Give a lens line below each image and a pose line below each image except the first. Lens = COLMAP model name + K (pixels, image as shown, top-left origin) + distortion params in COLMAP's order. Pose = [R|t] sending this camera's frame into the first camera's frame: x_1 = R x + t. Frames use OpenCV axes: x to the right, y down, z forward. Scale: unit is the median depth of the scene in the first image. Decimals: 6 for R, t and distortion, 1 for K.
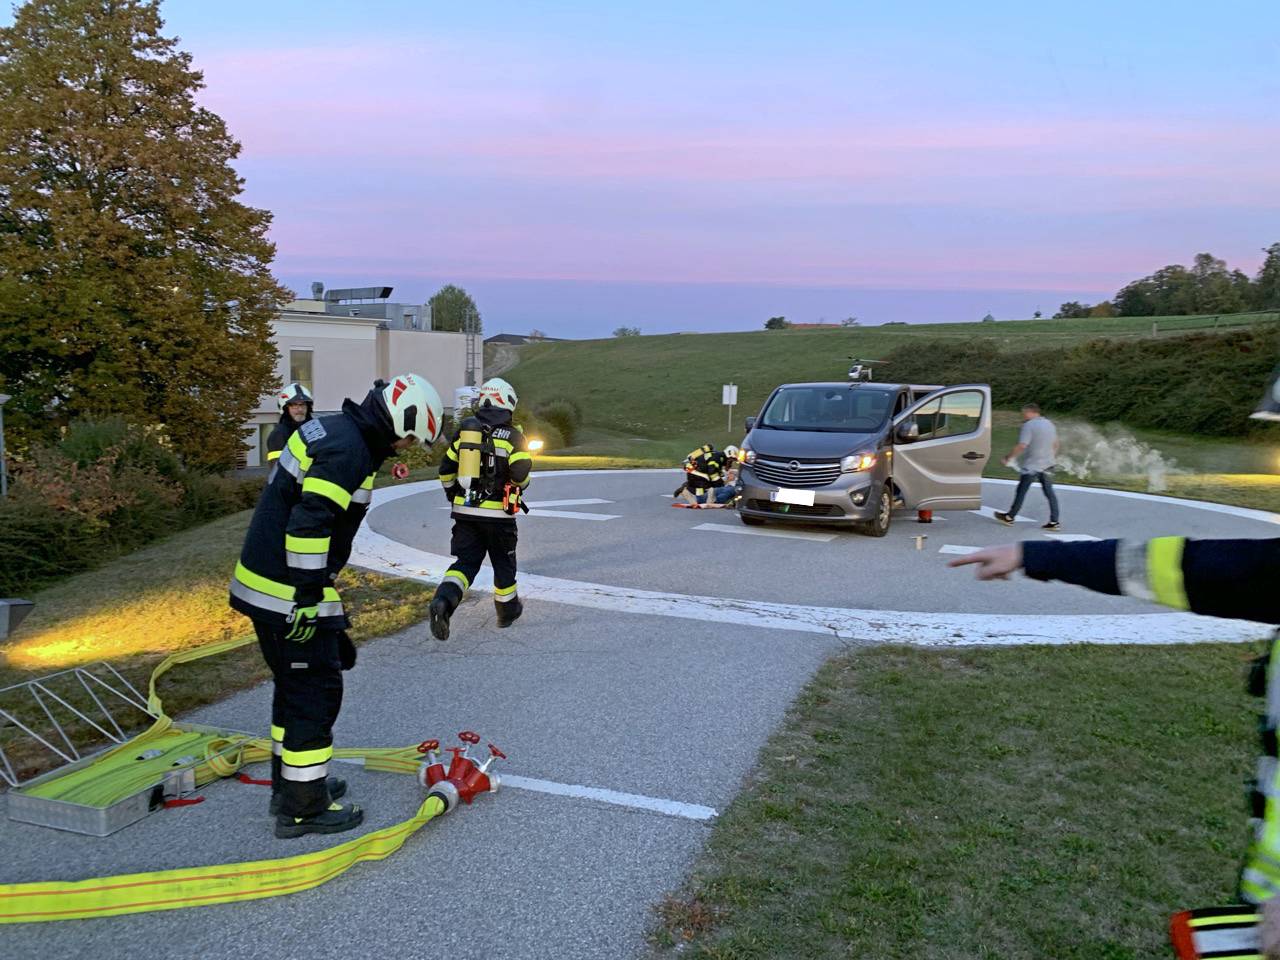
lens RADIAL K [[966.6, 0, 640.0], [0, 966.6, 480.0], [0, 0, 1]] dist [0.051915, -0.084546]
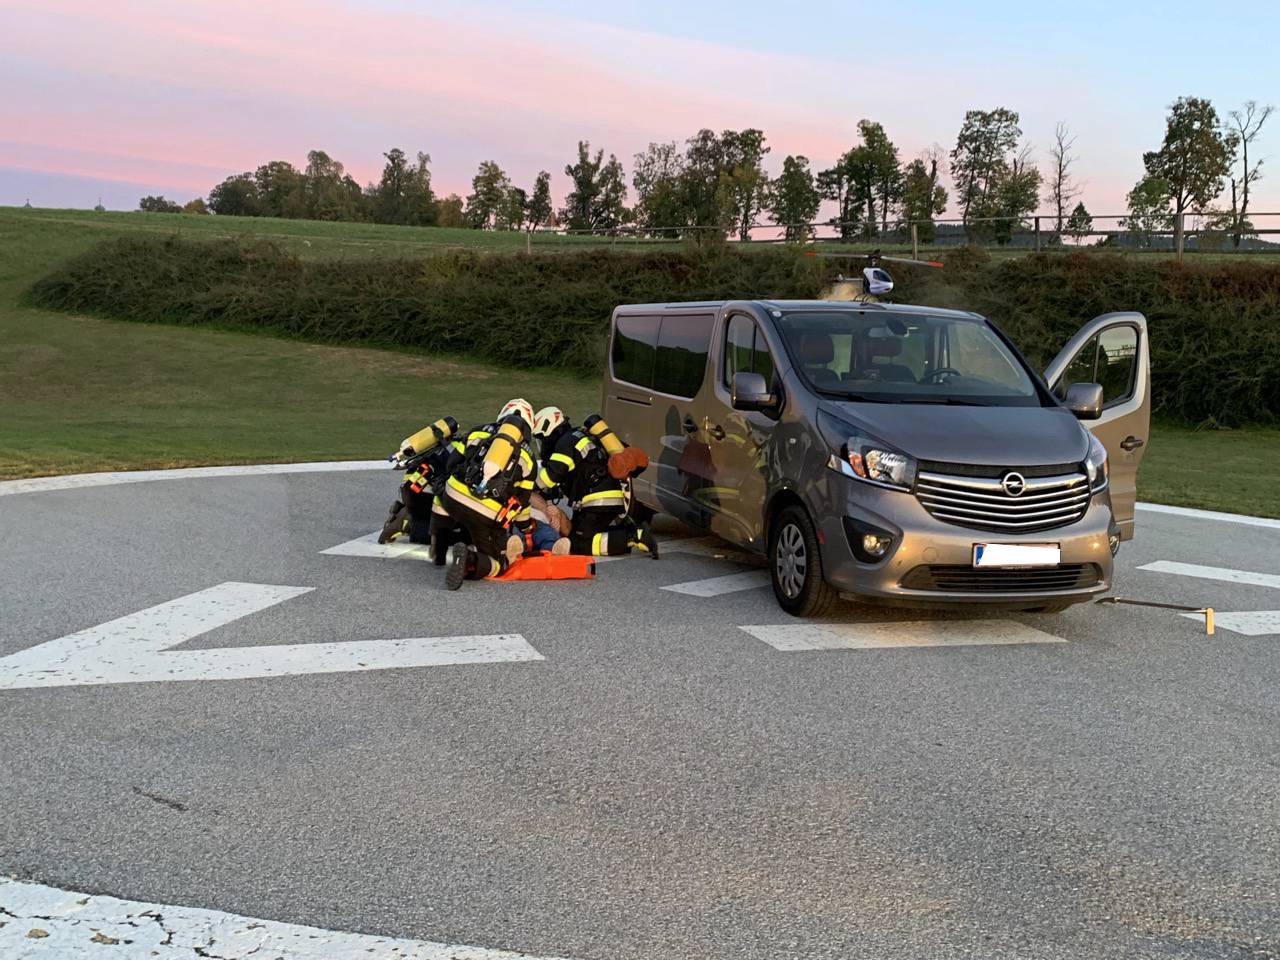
lens RADIAL K [[1299.3, 0, 640.0], [0, 1299.3, 480.0], [0, 0, 1]] dist [0.132131, -0.337041]
pose [[0.705423, -0.061053, 0.706152, -0.080897], [0.037527, 0.998103, 0.048807, -0.010870], [-0.707792, -0.007929, 0.706376, 0.141989]]
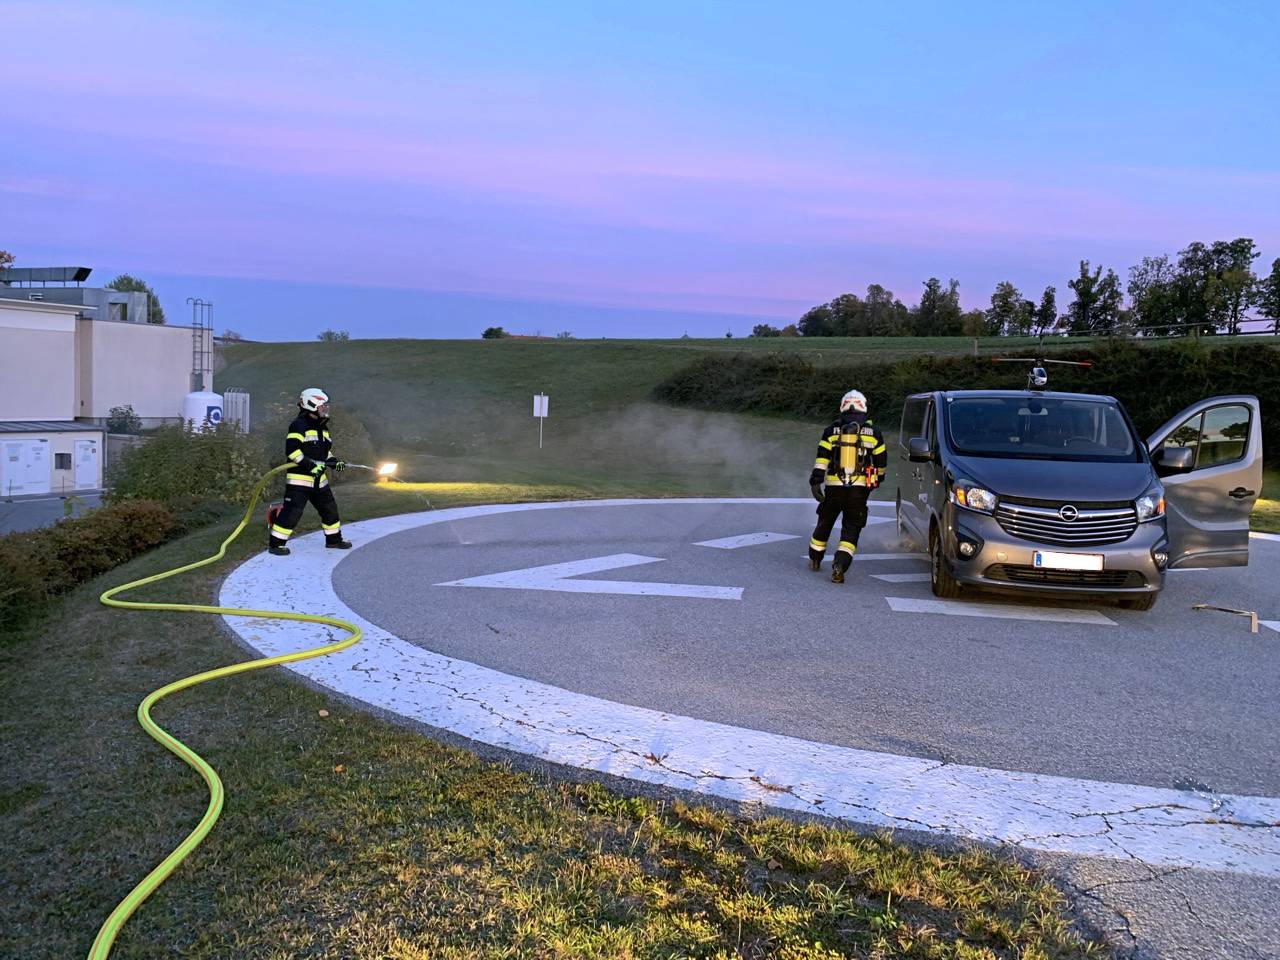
lens RADIAL K [[966.6, 0, 640.0], [0, 966.6, 480.0], [0, 0, 1]] dist [0.051915, -0.084546]
pose [[0.953136, -0.011313, 0.302330, -0.067048], [0.014984, 0.999839, -0.009826, -0.007284], [-0.302171, 0.013896, 0.953153, 0.091690]]
